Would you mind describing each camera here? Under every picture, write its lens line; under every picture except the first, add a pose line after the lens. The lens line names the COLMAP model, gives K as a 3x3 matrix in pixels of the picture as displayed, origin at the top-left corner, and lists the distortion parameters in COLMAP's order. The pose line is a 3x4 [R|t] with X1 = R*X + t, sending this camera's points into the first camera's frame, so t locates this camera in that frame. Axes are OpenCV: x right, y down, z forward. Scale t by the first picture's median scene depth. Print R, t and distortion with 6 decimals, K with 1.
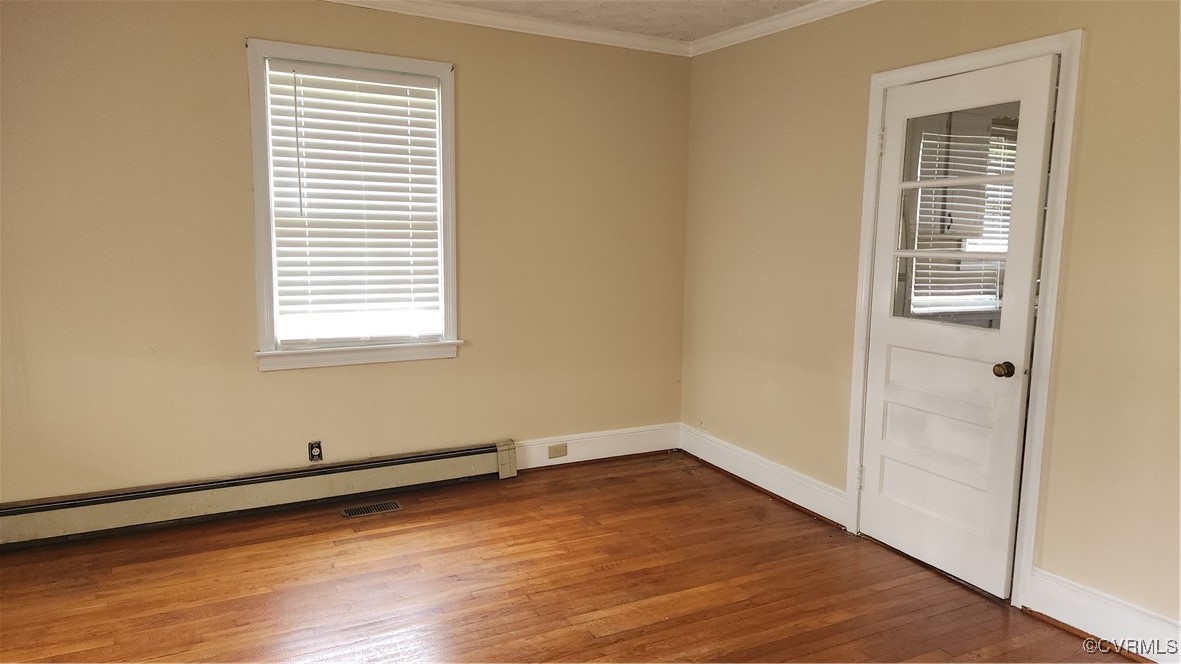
lens RADIAL K [[791.0, 0, 594.4], [0, 791.0, 339.5], [0, 0, 1]] dist [0.052857, -0.013969]
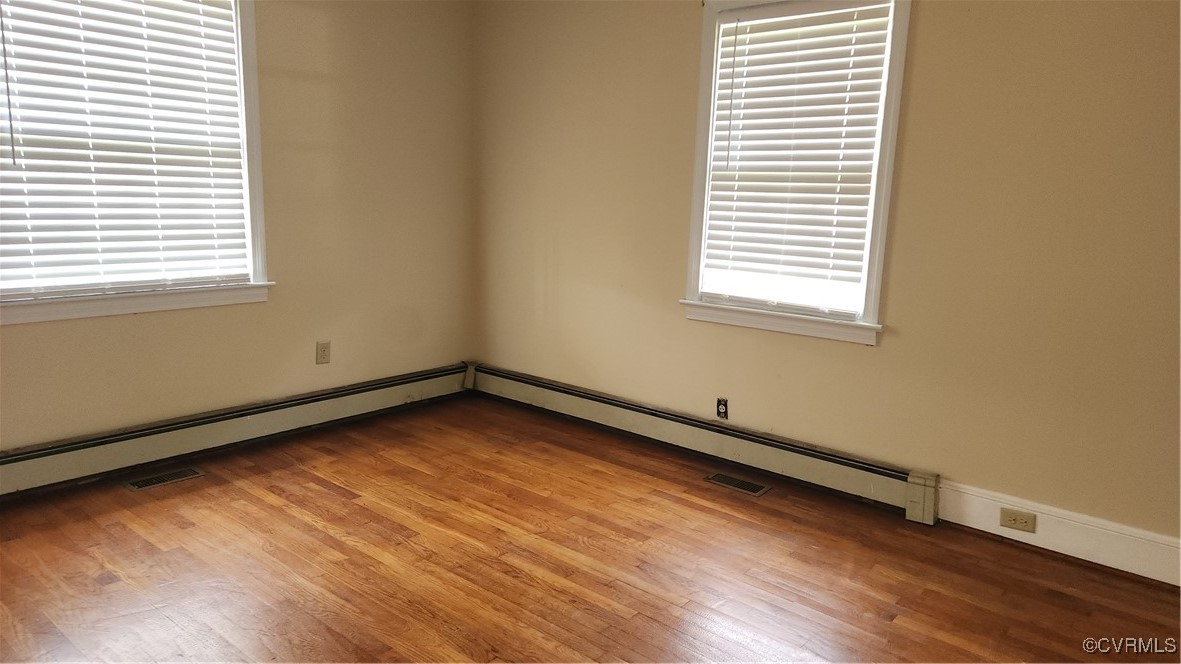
lens RADIAL K [[791.0, 0, 592.3], [0, 791.0, 324.2], [0, 0, 1]] dist [0.052857, -0.013969]
pose [[0.352119, 0.159156, -0.922324, 0.486093], [-0.141125, 0.983198, 0.115783, -0.054149], [0.925255, 0.089394, 0.368664, 0.476822]]
